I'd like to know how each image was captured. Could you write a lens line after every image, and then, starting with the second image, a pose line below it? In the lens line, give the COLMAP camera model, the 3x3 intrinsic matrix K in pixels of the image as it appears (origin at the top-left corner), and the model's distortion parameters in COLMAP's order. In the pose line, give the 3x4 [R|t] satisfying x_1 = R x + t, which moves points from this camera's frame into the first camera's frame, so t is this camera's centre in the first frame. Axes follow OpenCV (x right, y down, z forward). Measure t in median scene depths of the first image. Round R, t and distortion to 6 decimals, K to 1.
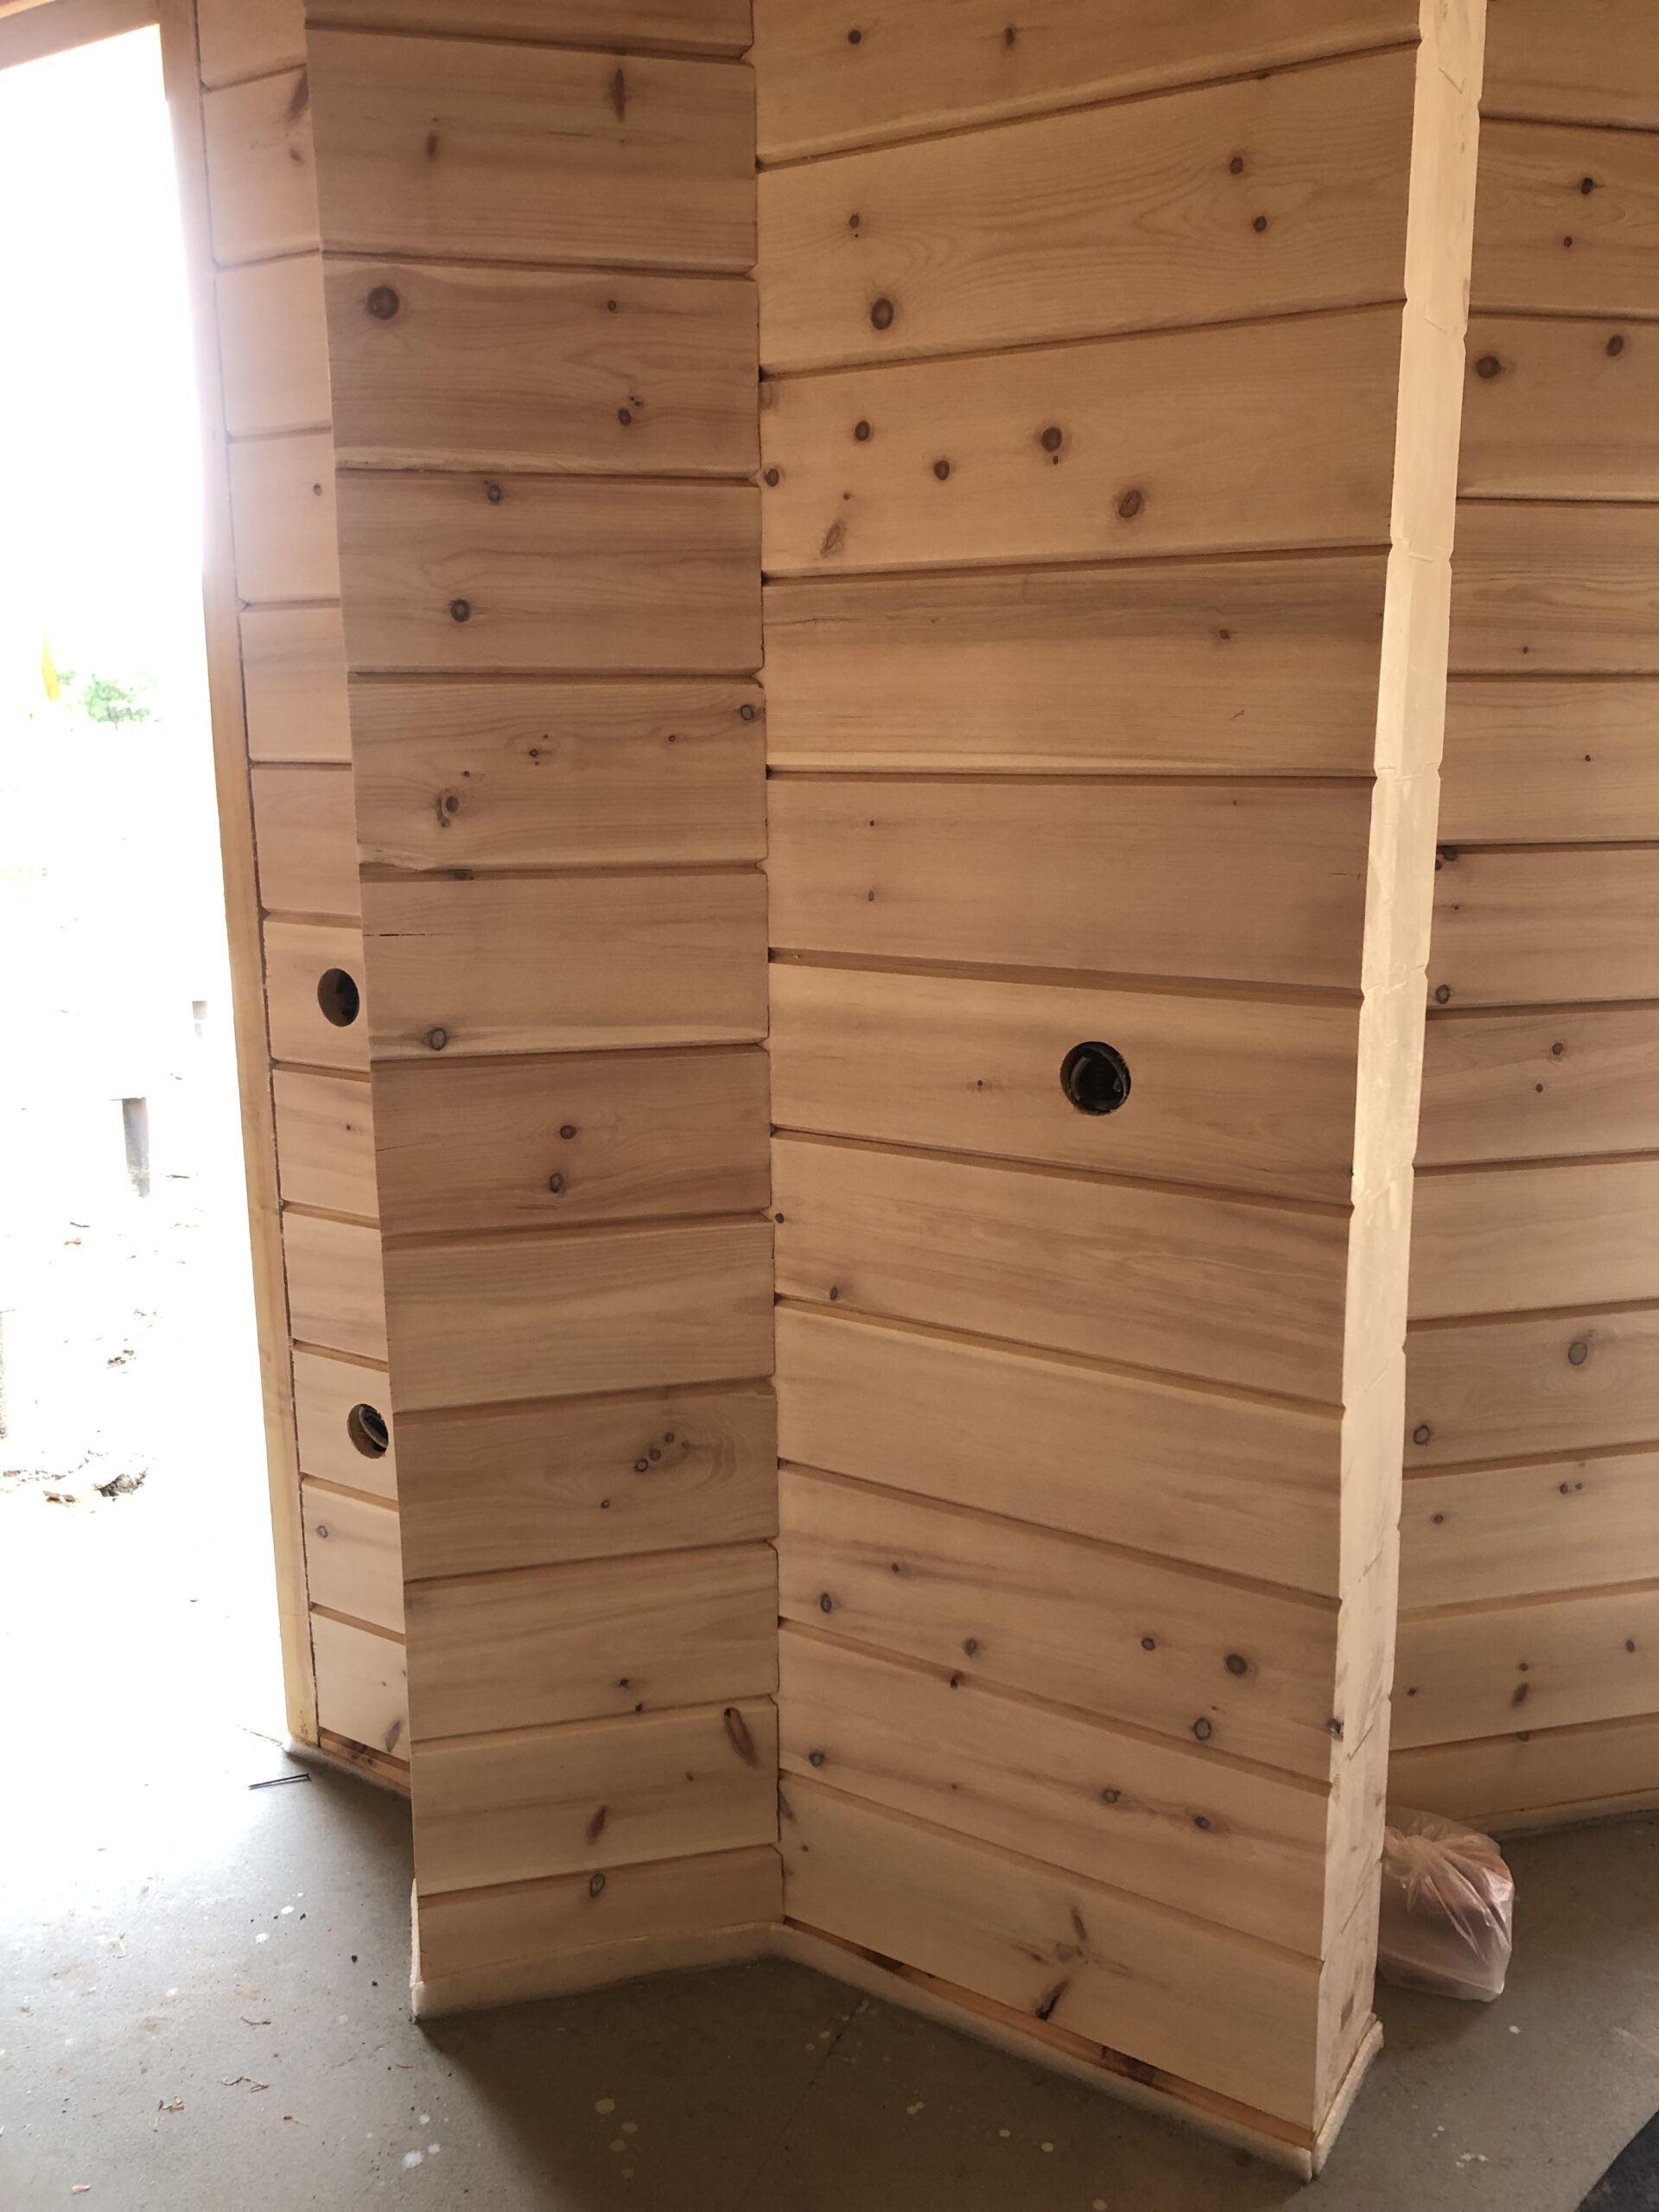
lens RADIAL K [[1784.3, 0, 829.5], [0, 1784.3, 1106.0], [0, 0, 1]] dist [0.033560, -0.047981]
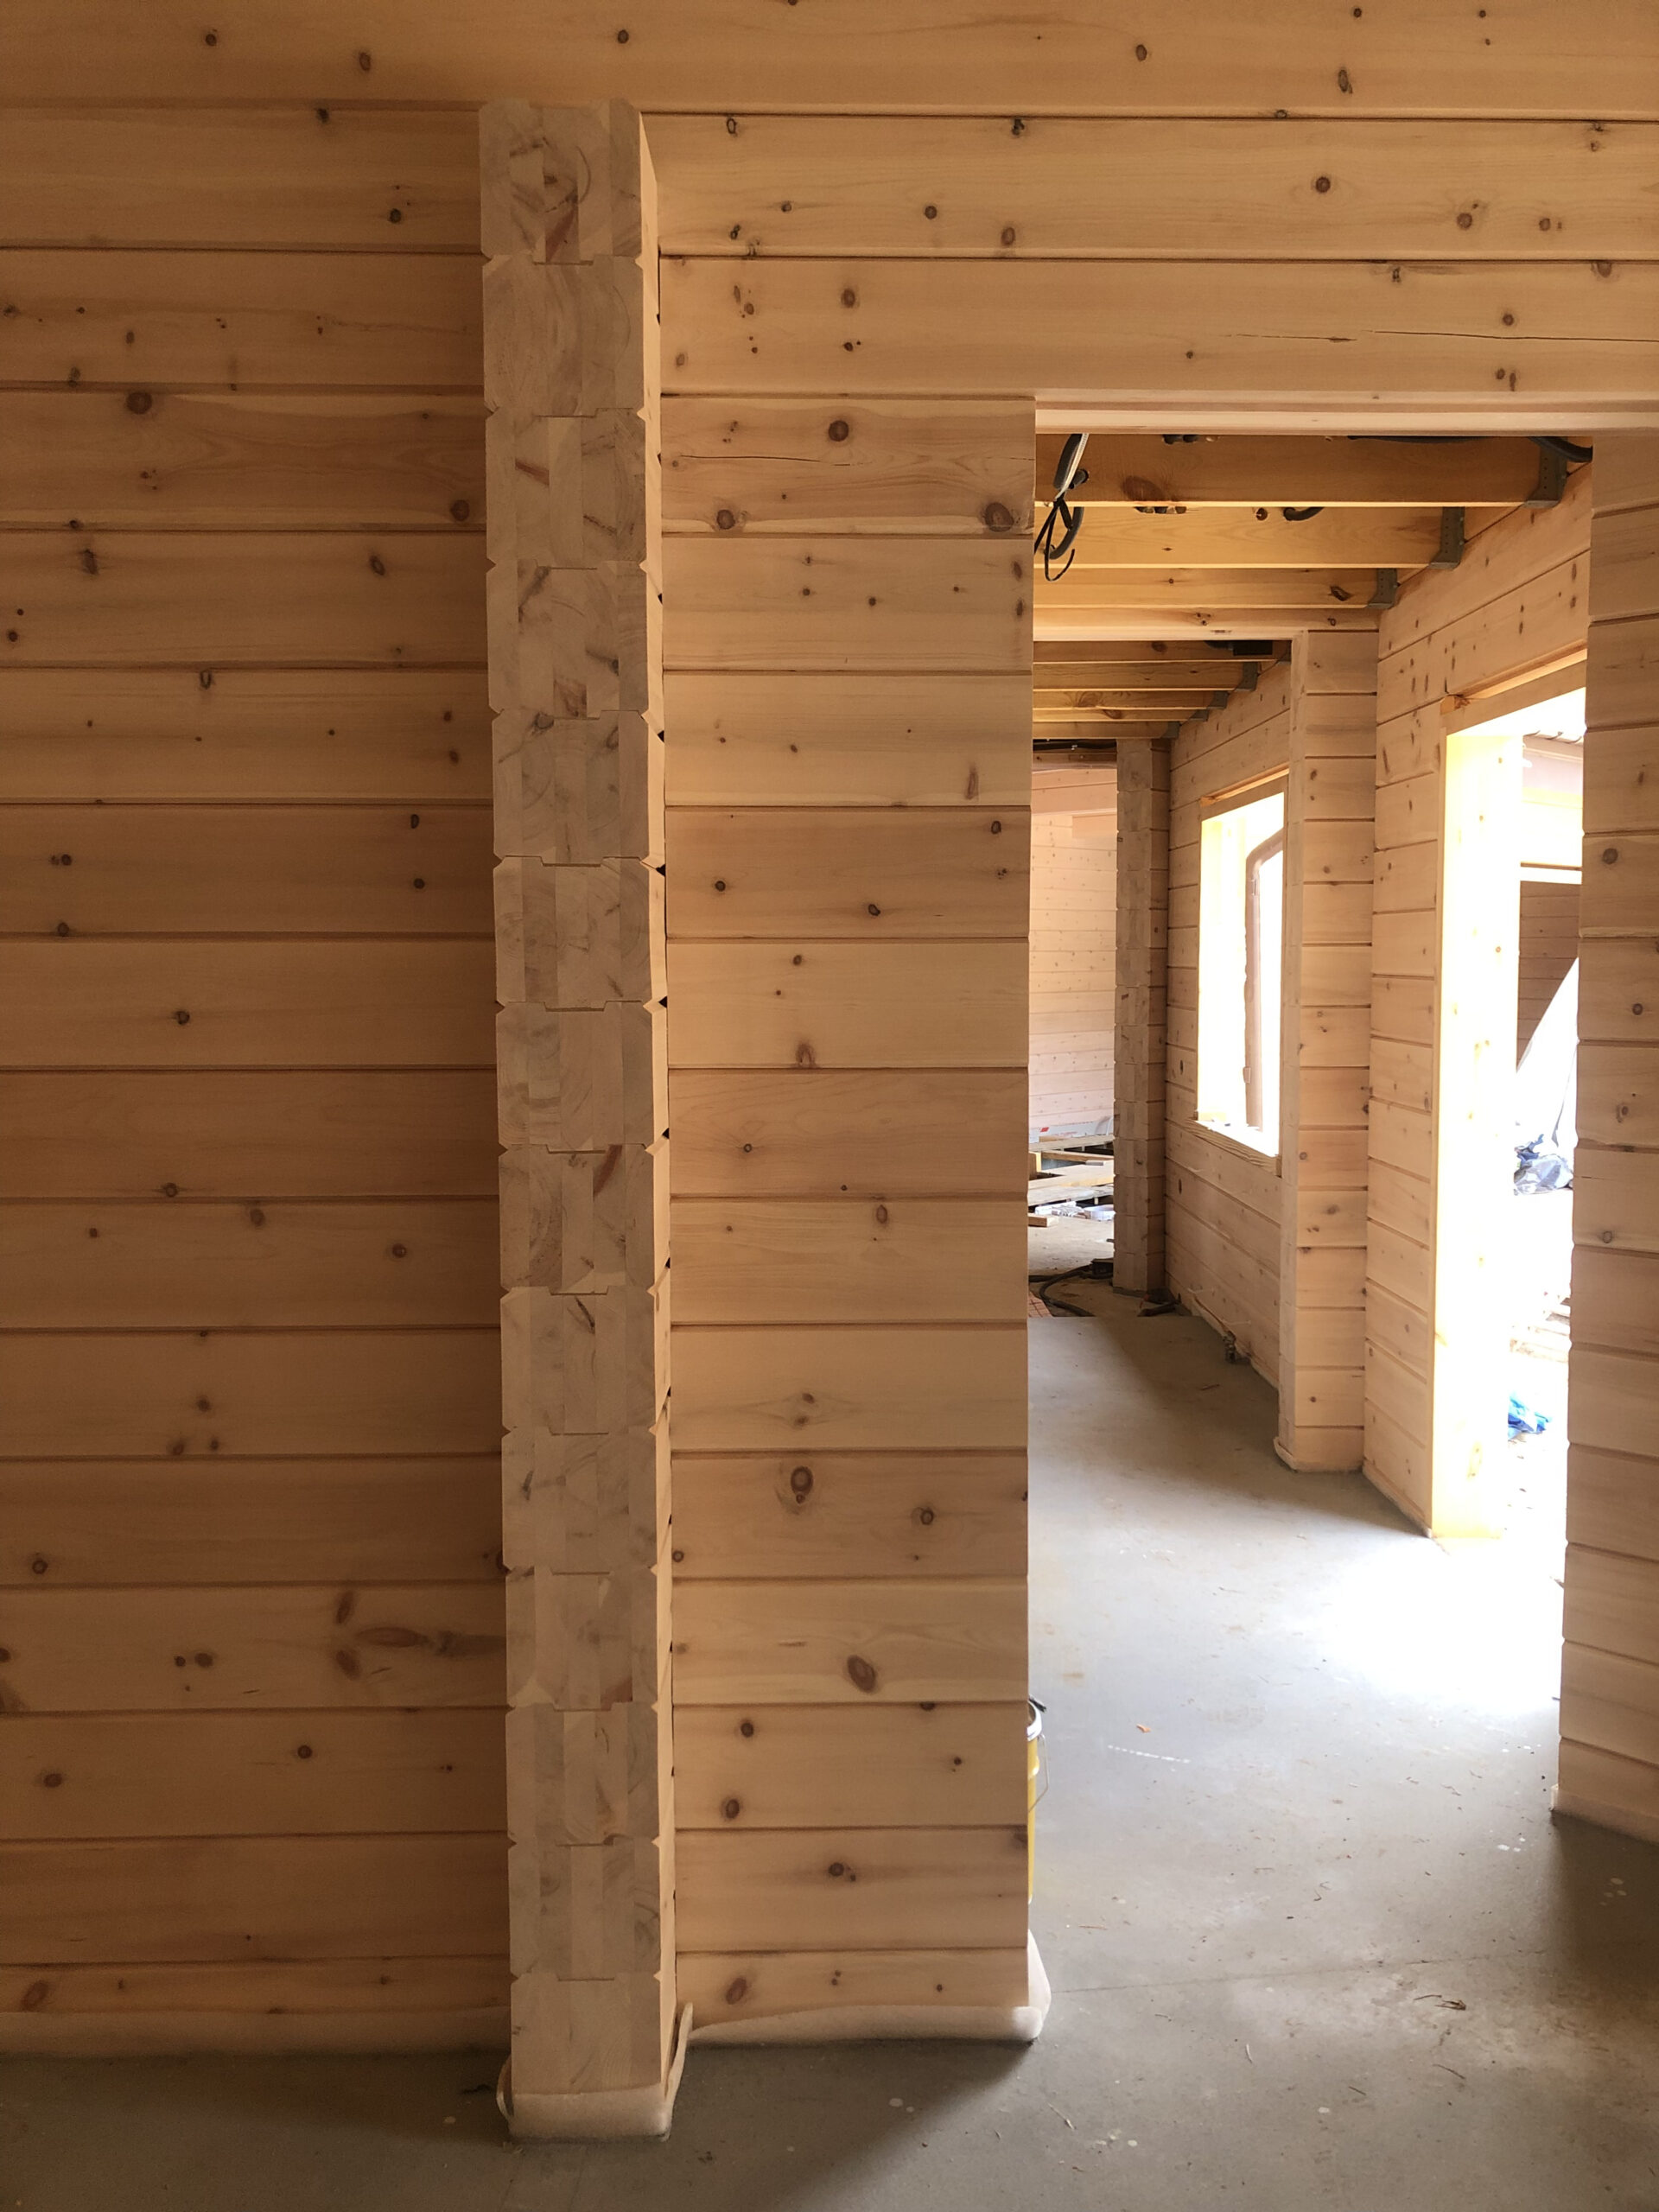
lens RADIAL K [[1784.3, 0, 829.5], [0, 1784.3, 1106.0], [0, 0, 1]] dist [0.033560, -0.047981]
pose [[0.518510, 0.070168, -0.852188, 0.934680], [-0.166599, 0.985818, -0.020195, -0.000401], [0.838685, 0.152445, 0.522846, -0.648962]]
